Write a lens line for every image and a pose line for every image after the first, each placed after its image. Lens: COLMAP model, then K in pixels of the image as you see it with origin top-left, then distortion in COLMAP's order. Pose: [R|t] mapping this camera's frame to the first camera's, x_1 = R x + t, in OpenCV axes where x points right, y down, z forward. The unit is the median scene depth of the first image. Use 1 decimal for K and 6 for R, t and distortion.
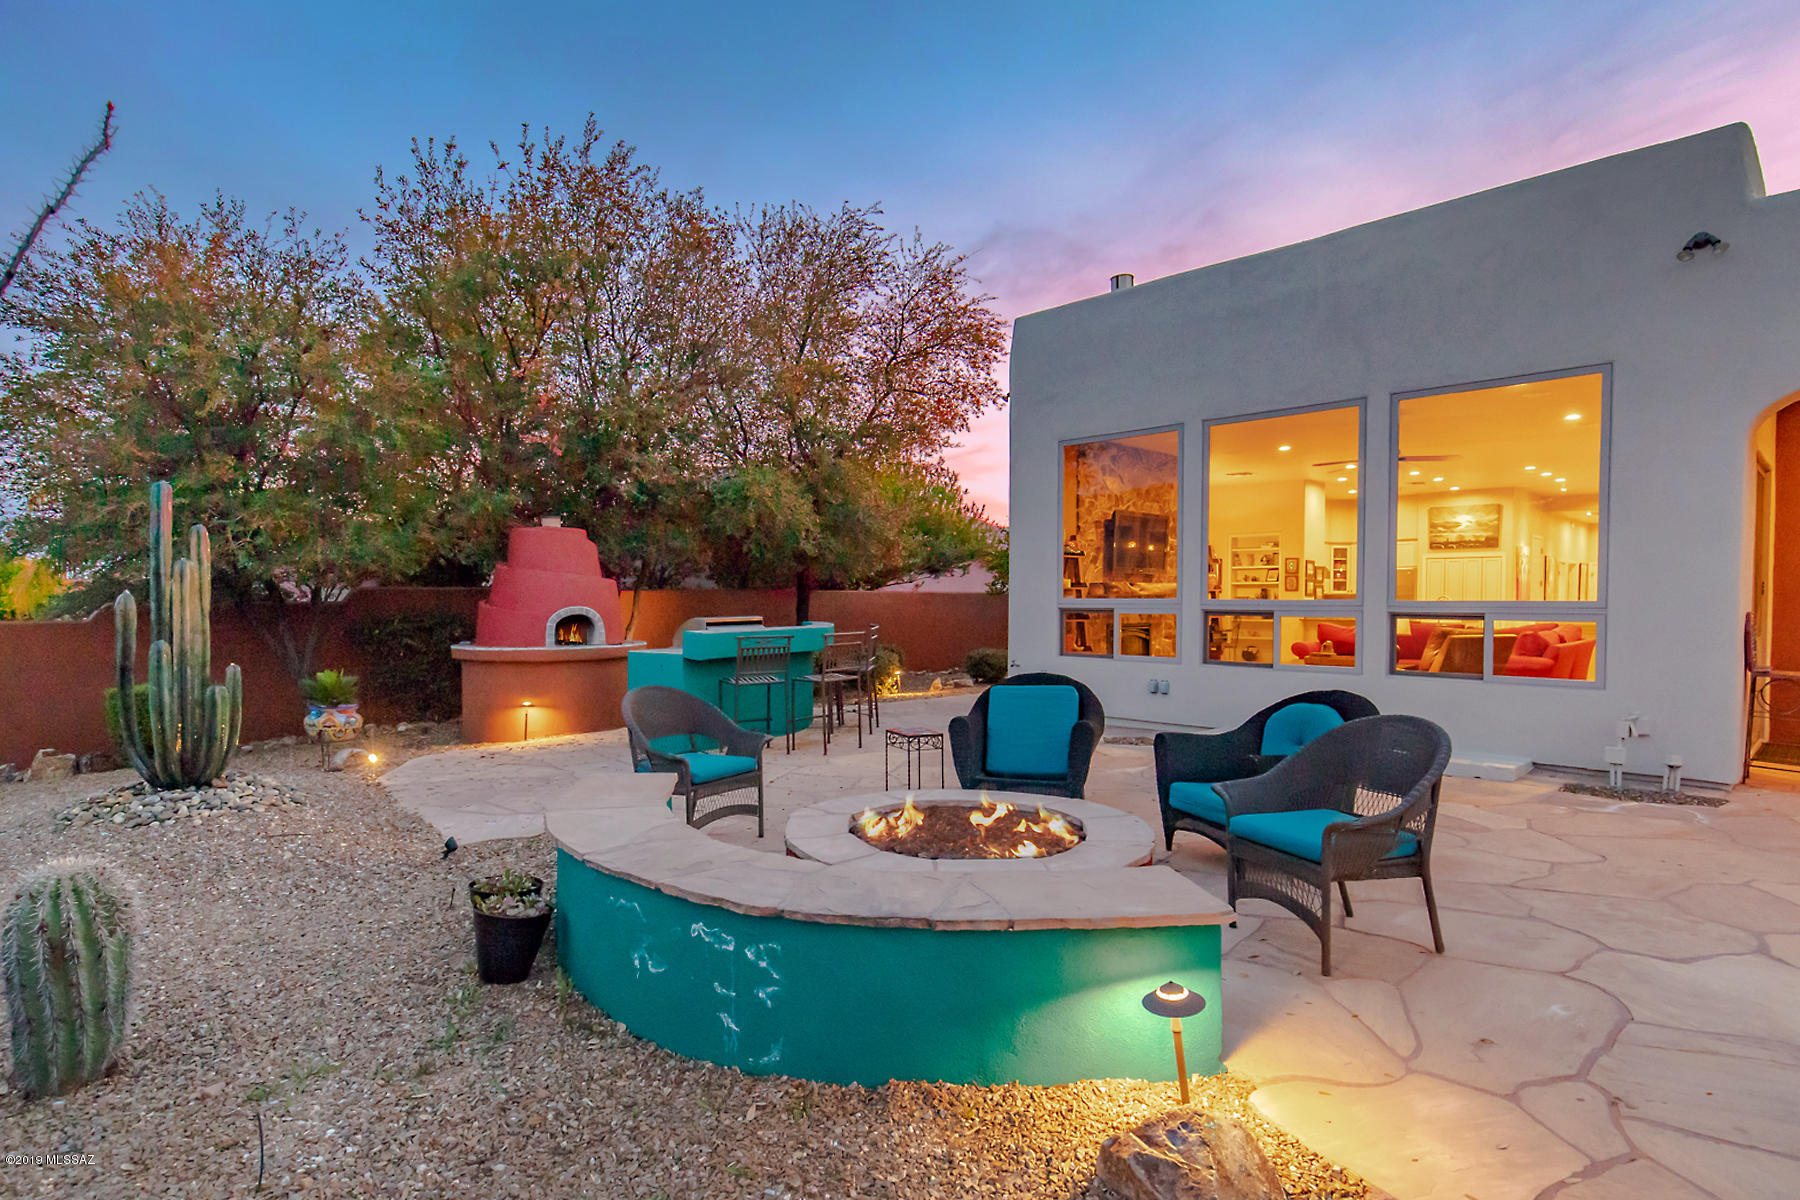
lens RADIAL K [[877.5, 0, 912.3], [0, 877.5, 607.1], [0, 0, 1]] dist [0.011242, -0.000516]
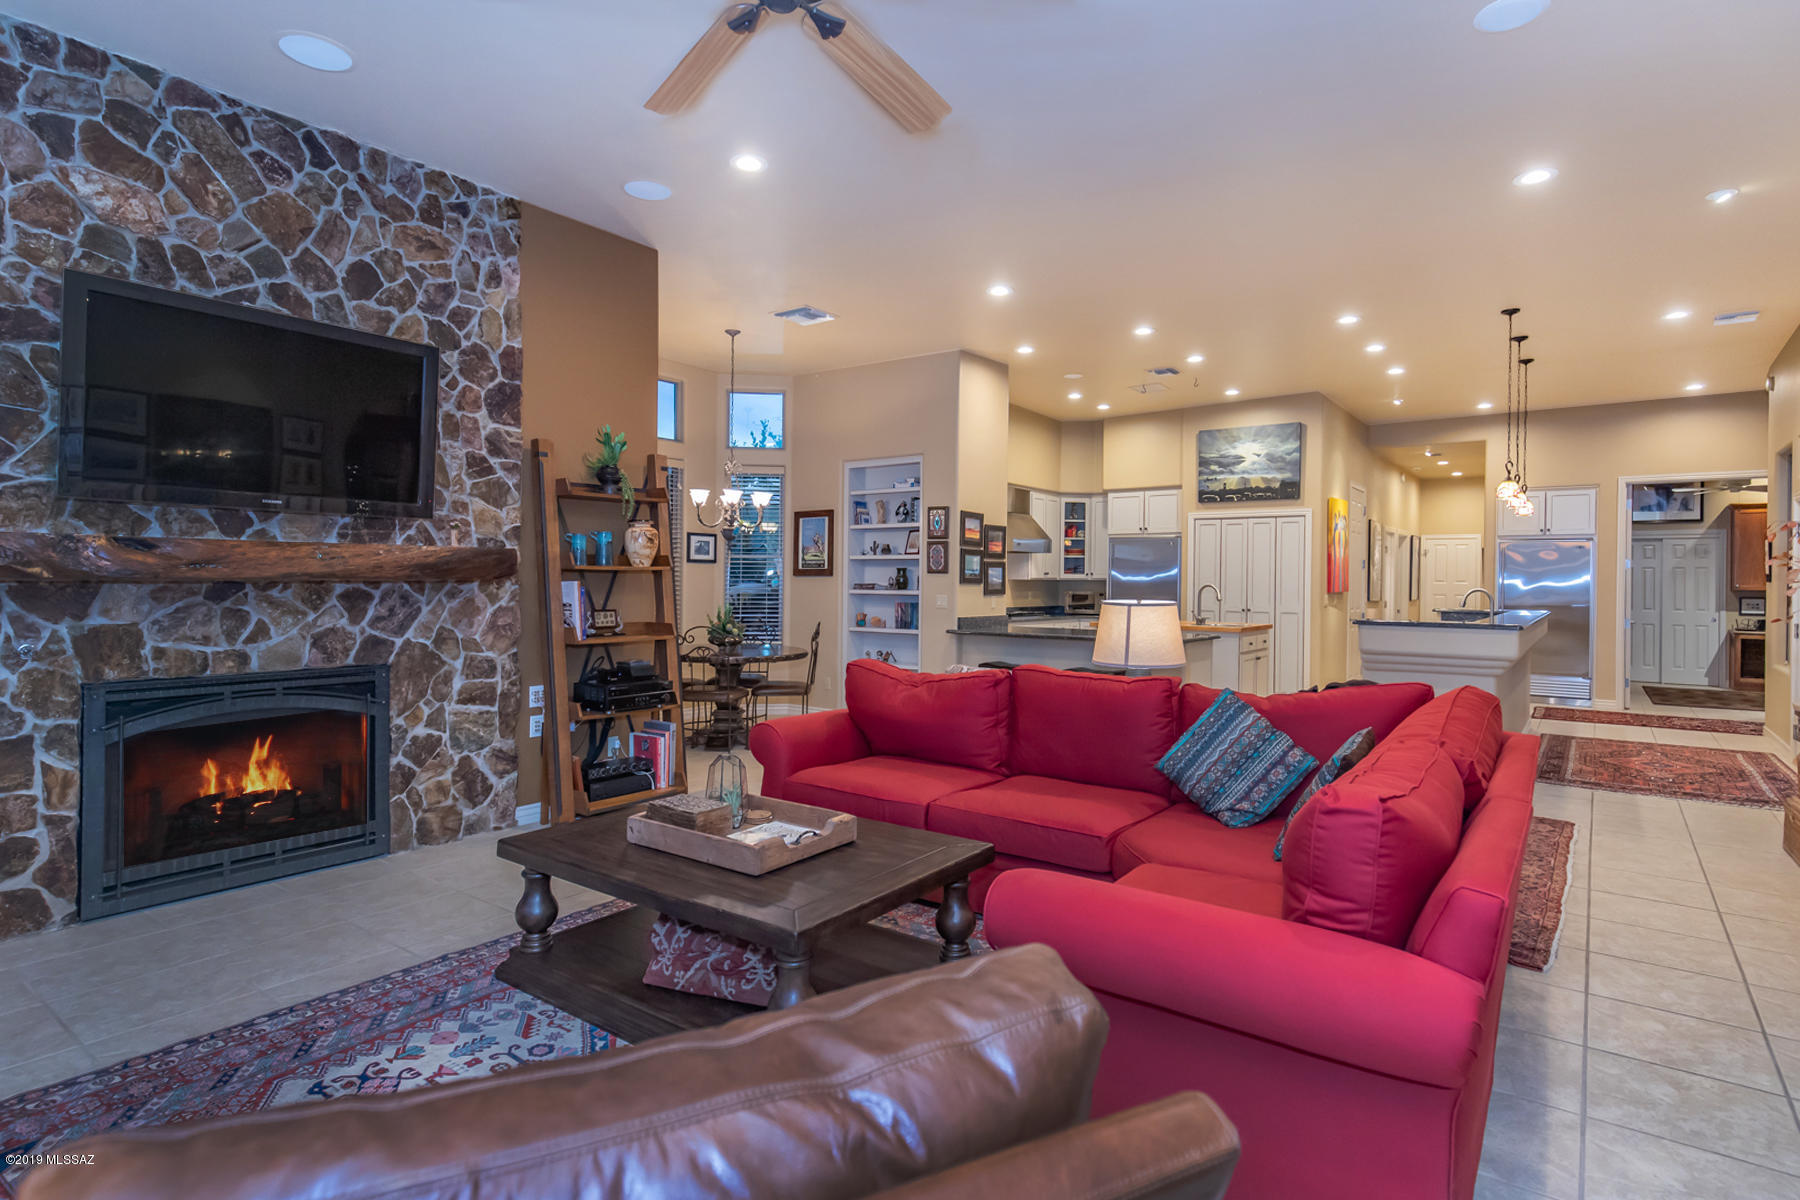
lens RADIAL K [[877.5, 0, 1060.9], [0, 877.5, 571.1], [0, 0, 1]] dist [0.011242, -0.000516]
pose [[0.958951, 0.005703, 0.283514, 0.346613], [0.001385, 0.999692, -0.024794, -0.006591], [-0.283568, 0.024169, 0.958648, 0.487201]]
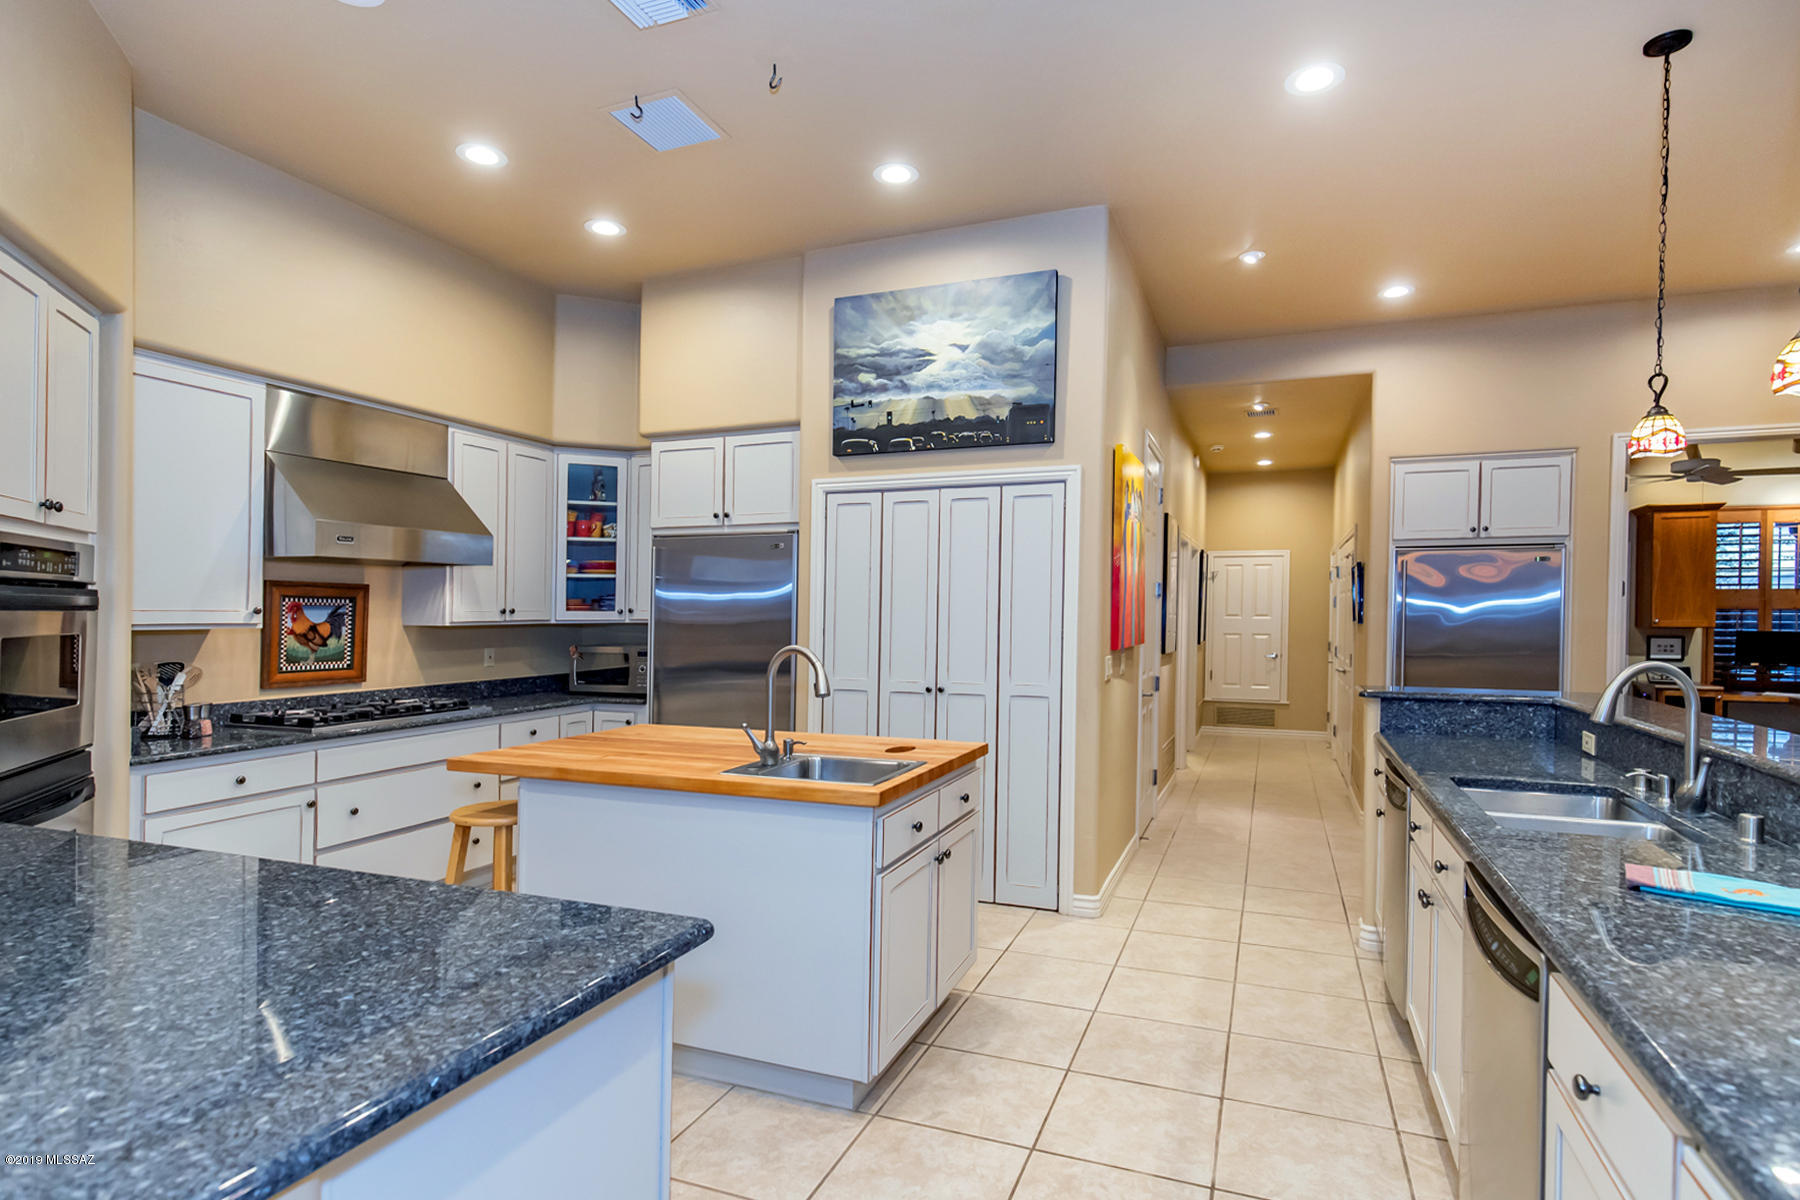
lens RADIAL K [[877.5, 0, 885.9], [0, 877.5, 612.4], [0, 0, 1]] dist [0.011242, -0.000516]
pose [[0.913952, 0.000566, 0.405822, 0.508313], [0.004192, 0.999933, -0.010835, -0.016461], [-0.405801, 0.011604, 0.913888, 0.775008]]
